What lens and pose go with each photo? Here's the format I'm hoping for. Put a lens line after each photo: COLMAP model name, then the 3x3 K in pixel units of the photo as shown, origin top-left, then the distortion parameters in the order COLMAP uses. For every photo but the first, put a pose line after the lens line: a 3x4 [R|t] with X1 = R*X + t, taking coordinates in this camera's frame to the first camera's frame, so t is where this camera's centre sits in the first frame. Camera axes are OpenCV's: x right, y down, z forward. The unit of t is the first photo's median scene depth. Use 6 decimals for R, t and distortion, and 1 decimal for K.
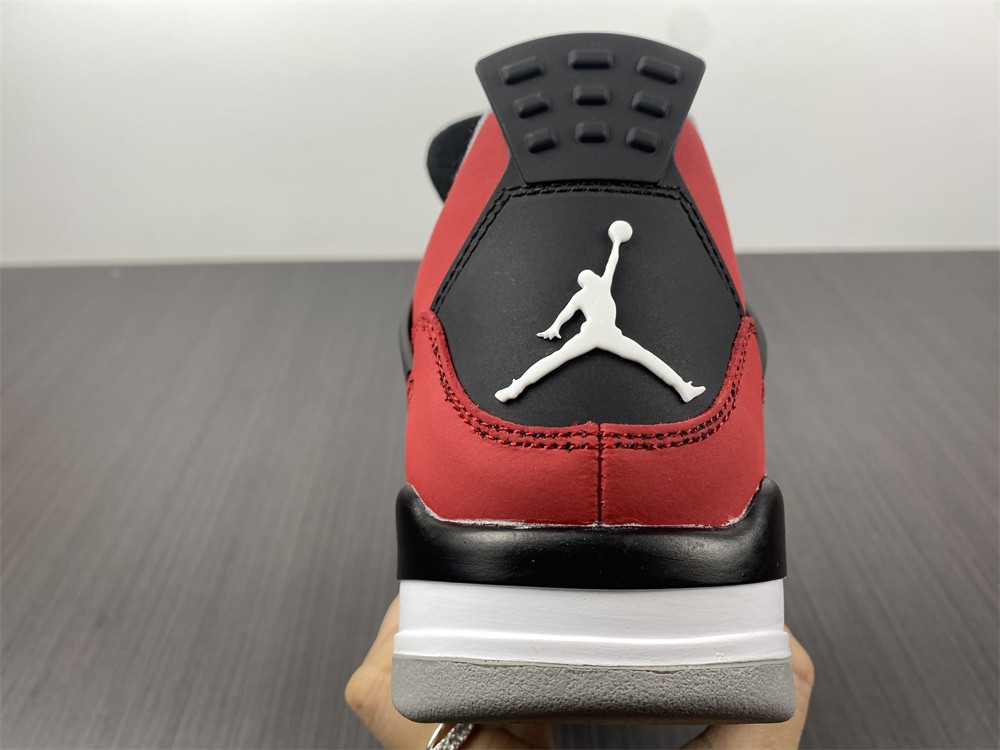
lens RADIAL K [[725.1, 0, 488.5], [0, 725.1, 374.4], [0, 0, 1]] dist [0.025699, -0.032773]
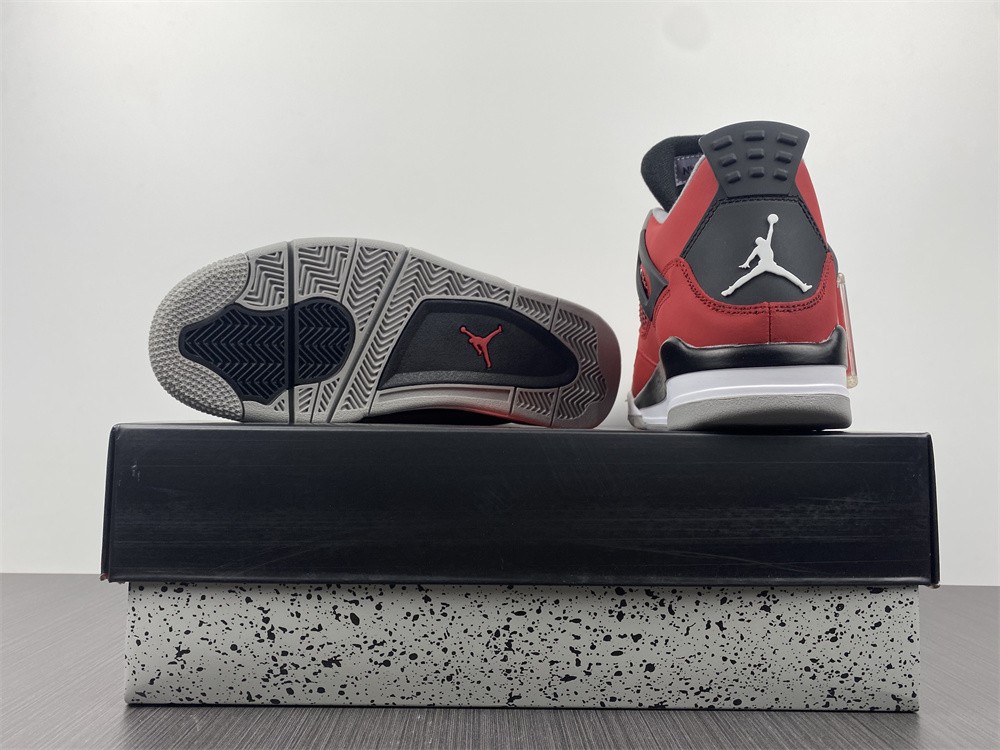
lens RADIAL K [[725.1, 0, 500.6], [0, 725.1, 374.7], [0, 0, 1]] dist [0.025699, -0.032773]
pose [[0.997498, -0.045052, -0.054486, -0.593454], [0.050837, 0.992637, 0.109942, -0.005424], [0.049132, -0.112437, 0.992443, -1.423410]]
